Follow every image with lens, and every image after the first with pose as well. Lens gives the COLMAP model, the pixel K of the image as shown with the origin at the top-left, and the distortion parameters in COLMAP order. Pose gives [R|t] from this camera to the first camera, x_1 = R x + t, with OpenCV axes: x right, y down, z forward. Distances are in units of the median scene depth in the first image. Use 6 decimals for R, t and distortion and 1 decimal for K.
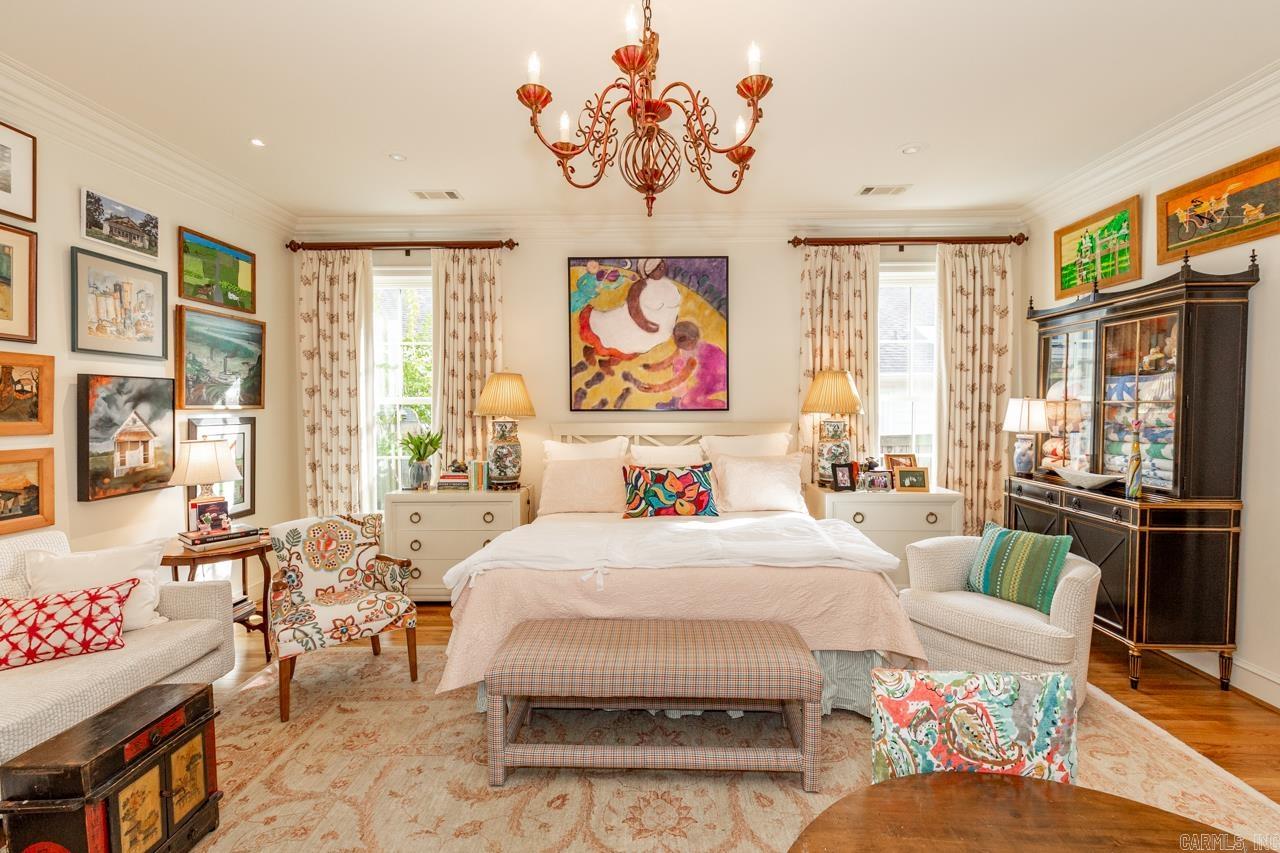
lens RADIAL K [[560.6, 0, 649.4], [0, 560.6, 421.0], [0, 0, 1]] dist [0.003258, -0.000264]
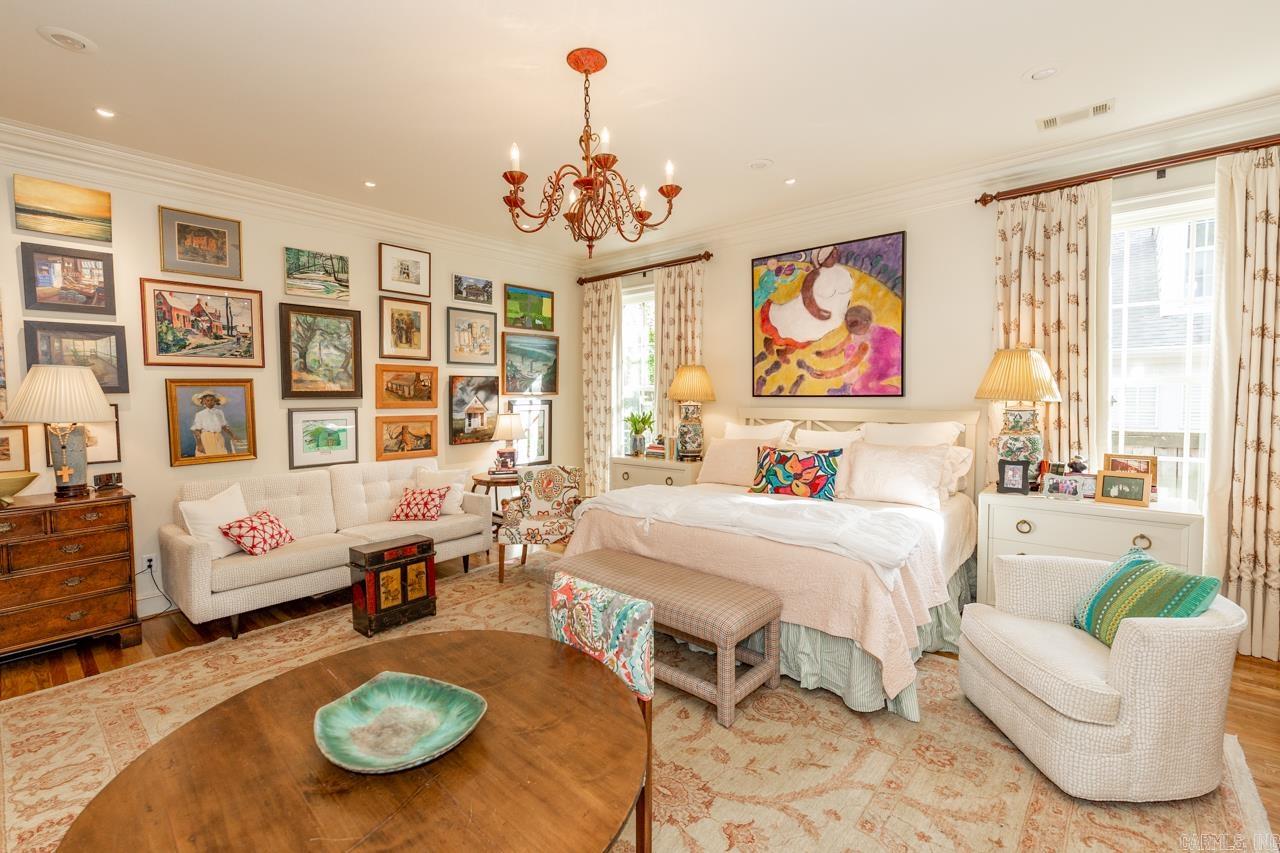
lens RADIAL K [[560.6, 0, 640.2], [0, 560.6, 414.3], [0, 0, 1]] dist [0.003258, -0.000264]
pose [[0.759761, 0.023517, -0.649777, 0.472290], [-0.014550, 0.999710, 0.019169, -0.000956], [0.650039, -0.005109, 0.759883, 0.006034]]
